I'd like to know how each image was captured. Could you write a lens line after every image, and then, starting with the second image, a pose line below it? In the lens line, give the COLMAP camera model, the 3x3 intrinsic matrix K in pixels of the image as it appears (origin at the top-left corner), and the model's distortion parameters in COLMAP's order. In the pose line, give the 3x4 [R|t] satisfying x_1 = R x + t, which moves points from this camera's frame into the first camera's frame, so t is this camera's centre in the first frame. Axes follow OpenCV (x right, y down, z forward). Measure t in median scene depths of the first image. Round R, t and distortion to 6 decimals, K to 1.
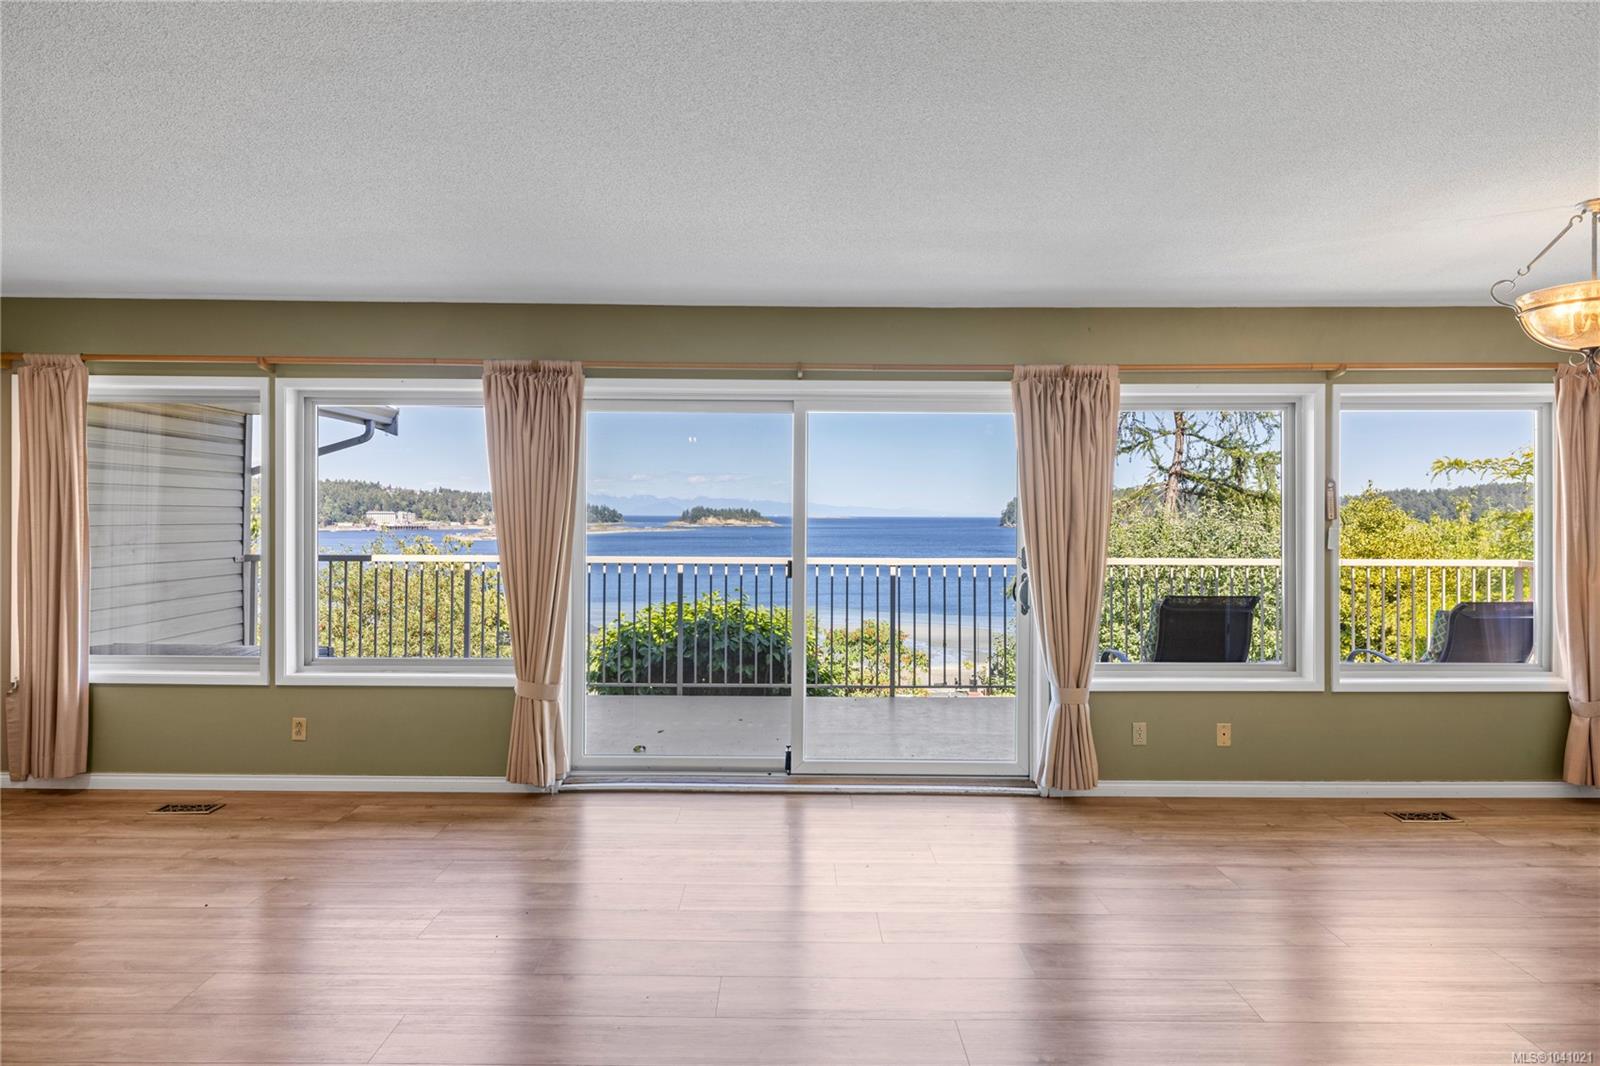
lens RADIAL K [[914.3, 0, 794.7], [0, 914.3, 510.0], [0, 0, 1]] dist [0.001339, -0.000706]
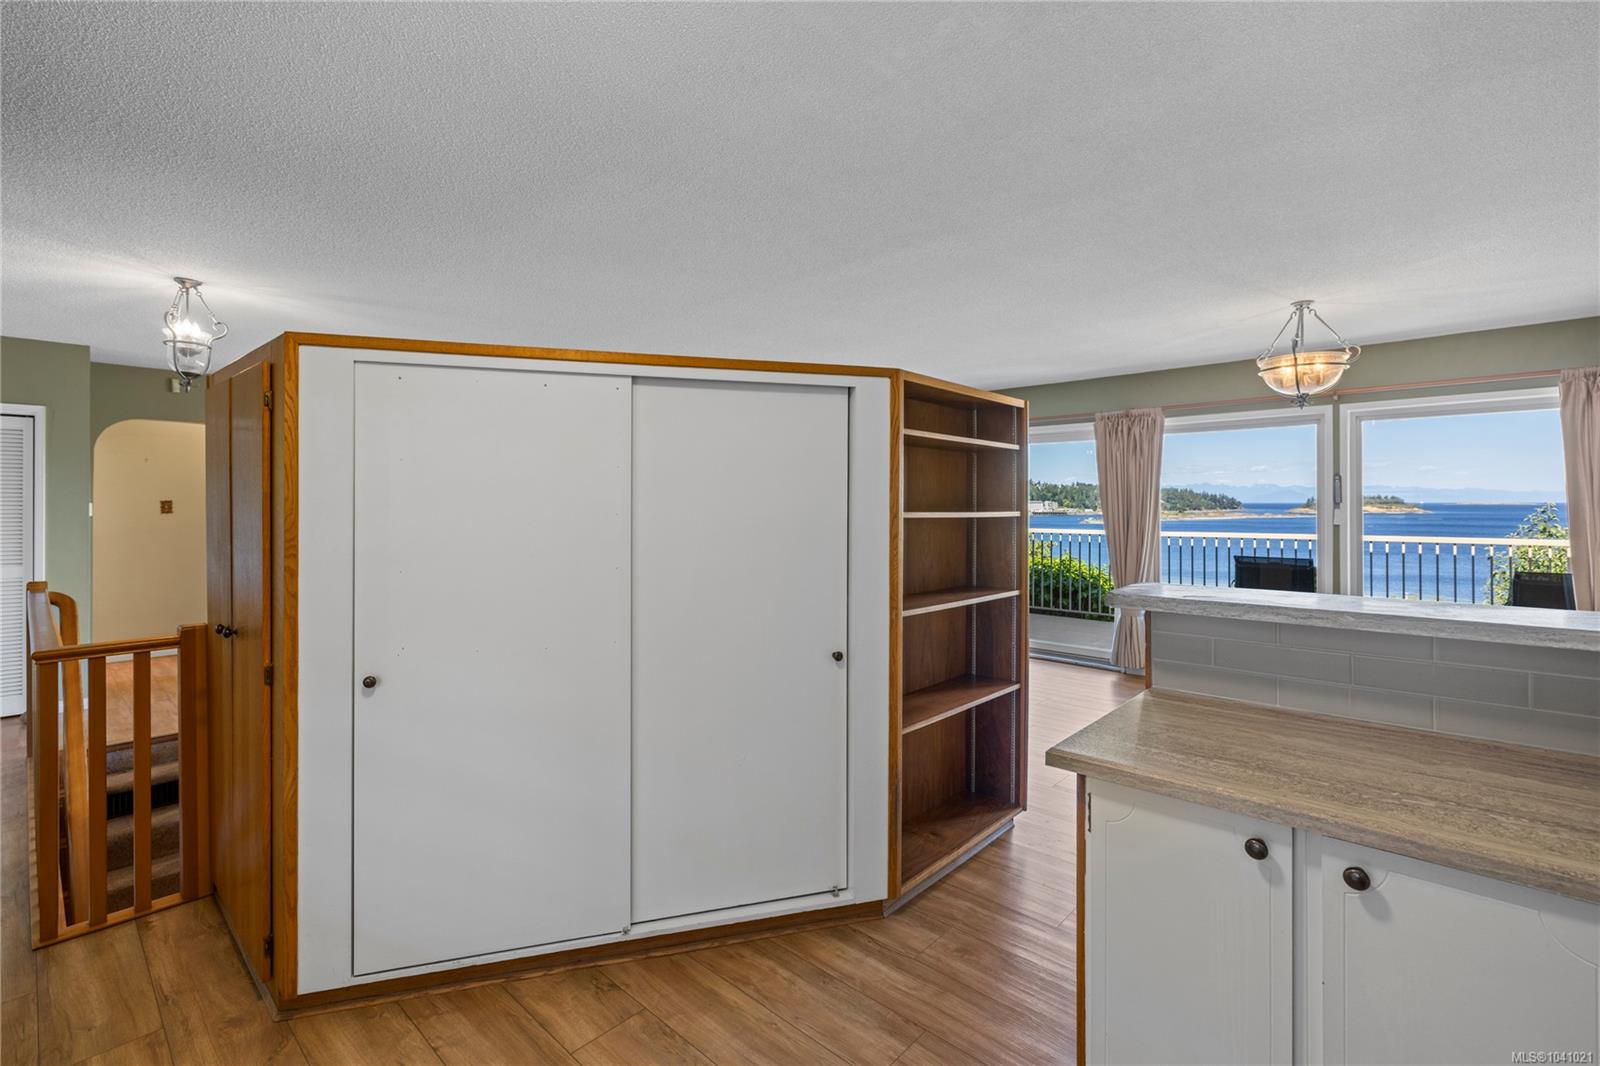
lens RADIAL K [[713.8, 0, 798.4], [0, 713.8, 502.7], [0, 0, 1]] dist [-0.006084, -0.000333]
pose [[0.735545, -0.006117, -0.677448, 0.701301], [0.009087, 0.999958, 0.000837, 0.000753], [0.677414, -0.006772, 0.735570, -0.329770]]
